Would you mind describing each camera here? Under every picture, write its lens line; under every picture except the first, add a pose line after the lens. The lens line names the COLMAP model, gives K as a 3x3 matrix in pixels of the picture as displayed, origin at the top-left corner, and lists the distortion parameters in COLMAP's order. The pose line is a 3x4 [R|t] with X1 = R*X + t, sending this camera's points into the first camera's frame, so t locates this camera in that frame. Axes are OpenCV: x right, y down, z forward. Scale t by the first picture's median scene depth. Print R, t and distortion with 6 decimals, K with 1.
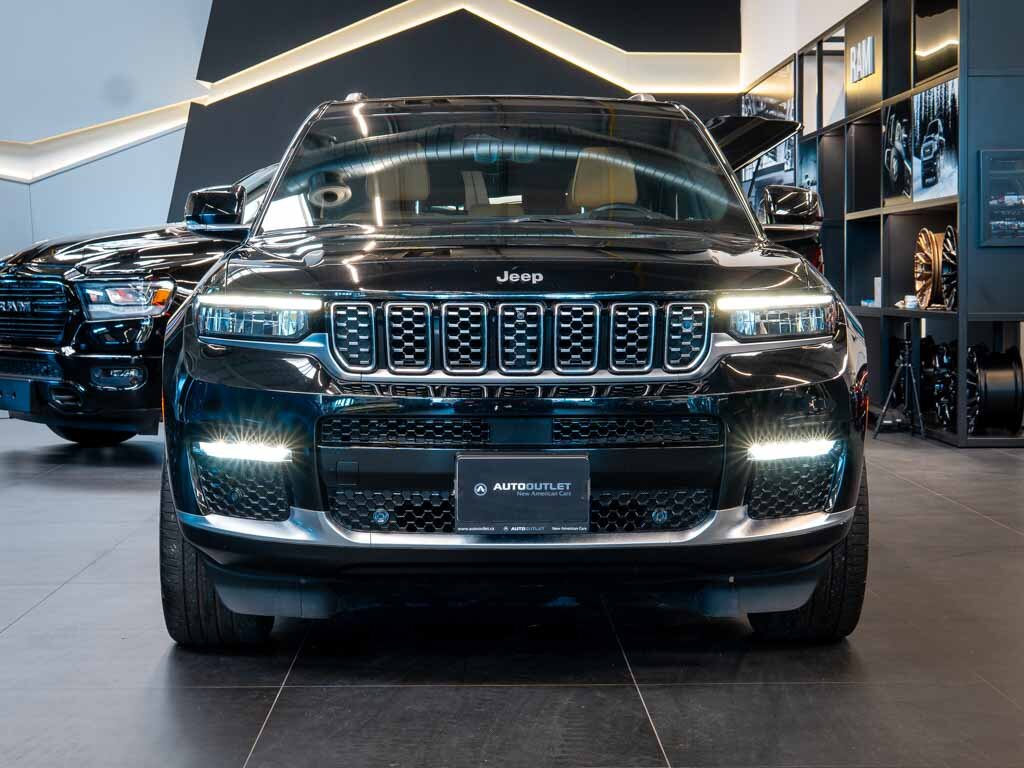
lens RADIAL K [[2003.7, 0, 514.8], [0, 2003.7, 377.4], [0, 0, 1]] dist [0.198077, 0.000000]
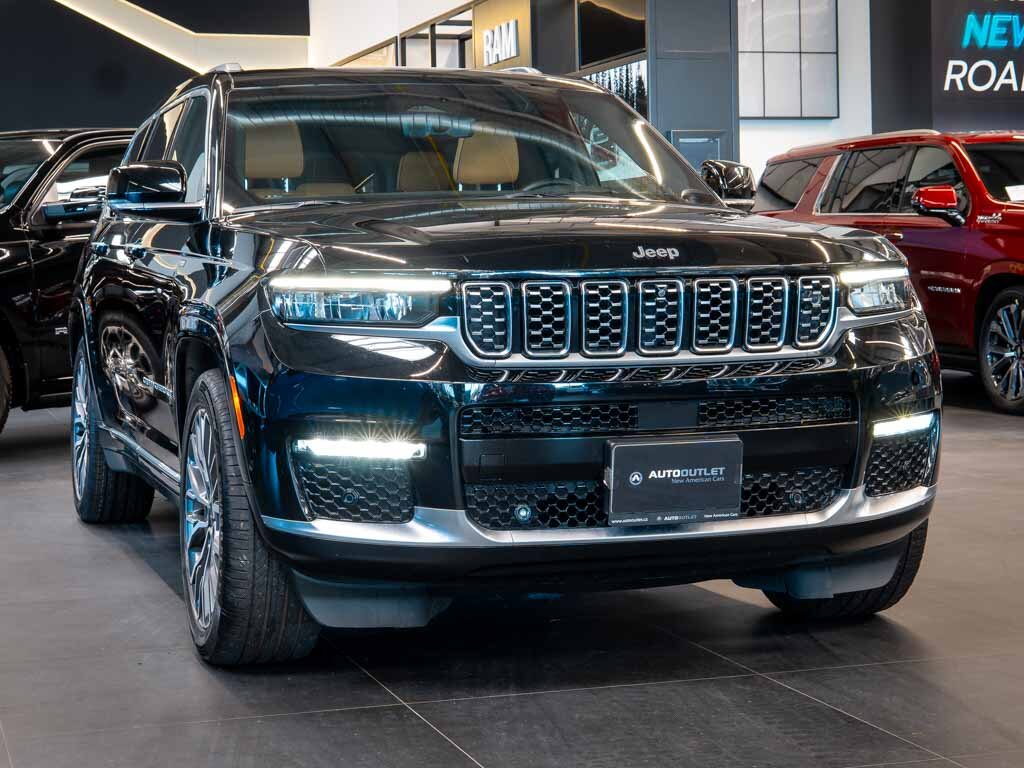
lens RADIAL K [[2003.7, 0, 508.2], [0, 2003.7, 388.1], [0, 0, 1]] dist [0.198077, 0.000000]
pose [[0.958451, -0.032442, 0.283405, -0.331836], [0.029274, 0.999453, 0.015407, -0.002696], [-0.283750, -0.006470, 0.958877, 0.111133]]
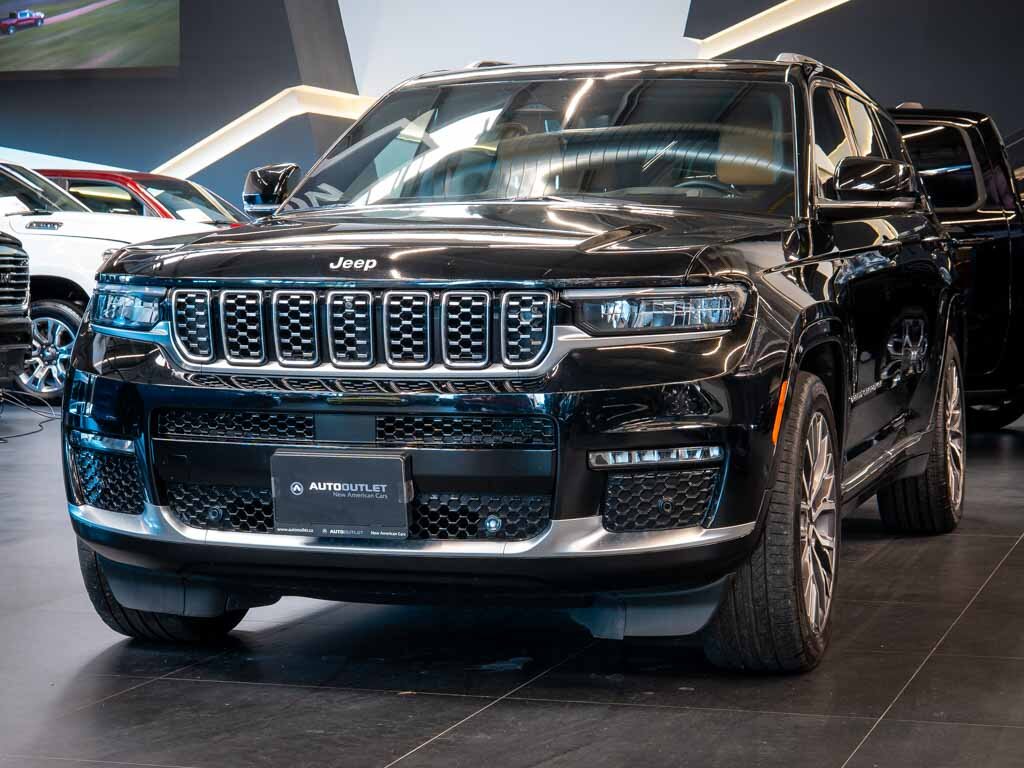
lens RADIAL K [[2003.7, 0, 506.7], [0, 2003.7, 413.5], [0, 0, 1]] dist [0.198077, 0.000000]
pose [[0.948572, 0.023199, -0.315709, 0.365522], [-0.016873, 0.999599, 0.022756, -0.002610], [0.316110, -0.016259, 0.948583, 0.130647]]
